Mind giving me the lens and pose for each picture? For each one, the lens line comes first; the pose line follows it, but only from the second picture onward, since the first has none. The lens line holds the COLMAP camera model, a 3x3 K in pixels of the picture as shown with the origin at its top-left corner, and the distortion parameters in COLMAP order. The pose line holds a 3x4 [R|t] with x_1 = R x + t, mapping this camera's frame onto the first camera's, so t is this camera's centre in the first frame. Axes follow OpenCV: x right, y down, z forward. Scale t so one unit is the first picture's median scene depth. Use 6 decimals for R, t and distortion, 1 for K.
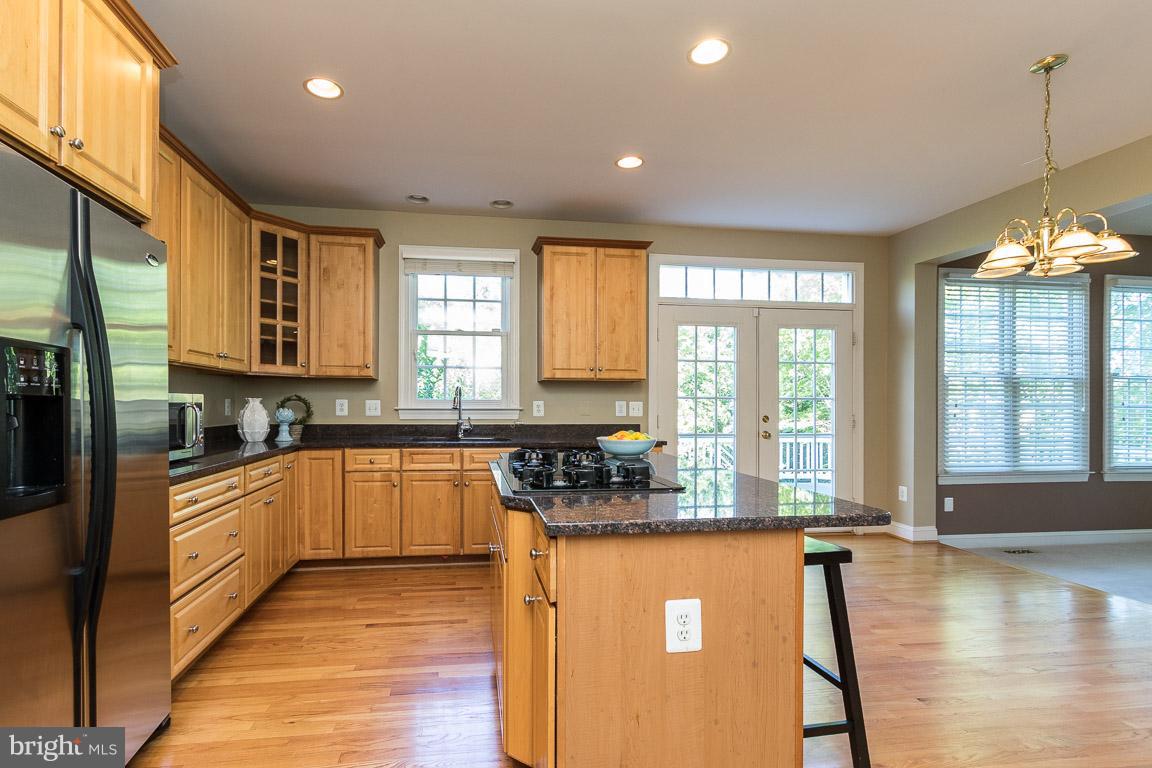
lens RADIAL K [[540.2, 0, 533.6], [0, 540.2, 406.7], [0, 0, 1]] dist [-0.001666, -0.000329]
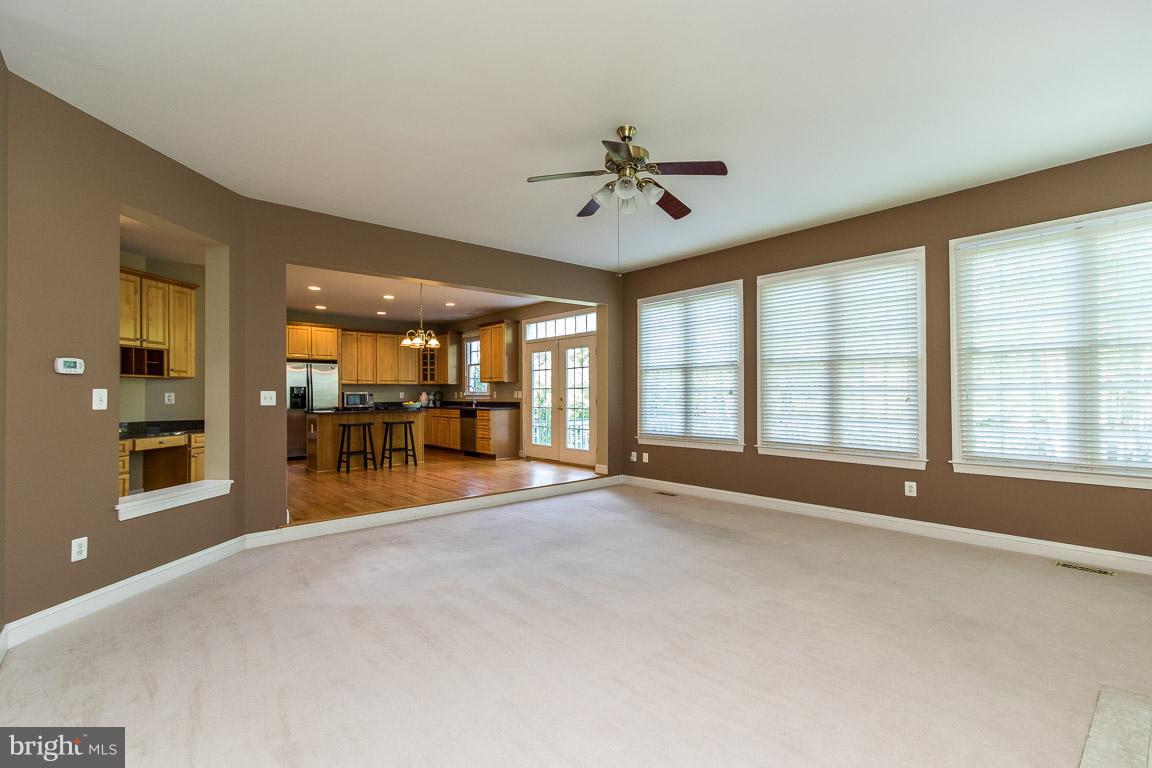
lens RADIAL K [[518.9, 0, 576.0], [0, 518.9, 384.0], [0, 0, 1]] dist [0.000227, 0.000192]
pose [[0.552362, -0.024904, -0.833232, 2.165275], [0.009216, 0.999675, -0.023768, 0.014266], [0.833554, 0.005449, 0.552412, 0.067192]]
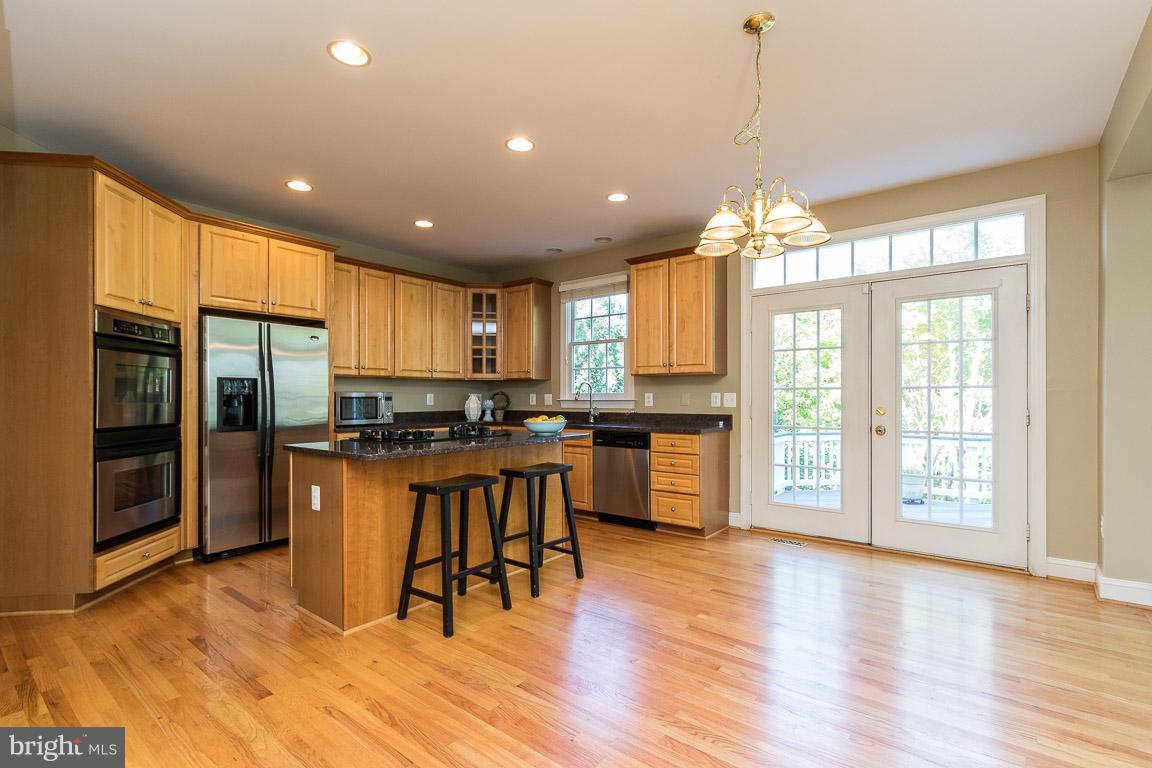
lens RADIAL K [[534.0, 0, 583.0], [0, 534.0, 396.5], [0, 0, 1]] dist [-0.001564, -0.000227]
pose [[0.694642, -0.006470, -0.719326, 0.794723], [0.002002, 0.999973, -0.007061, 0.004429], [0.719353, 0.003465, 0.694636, 0.086982]]
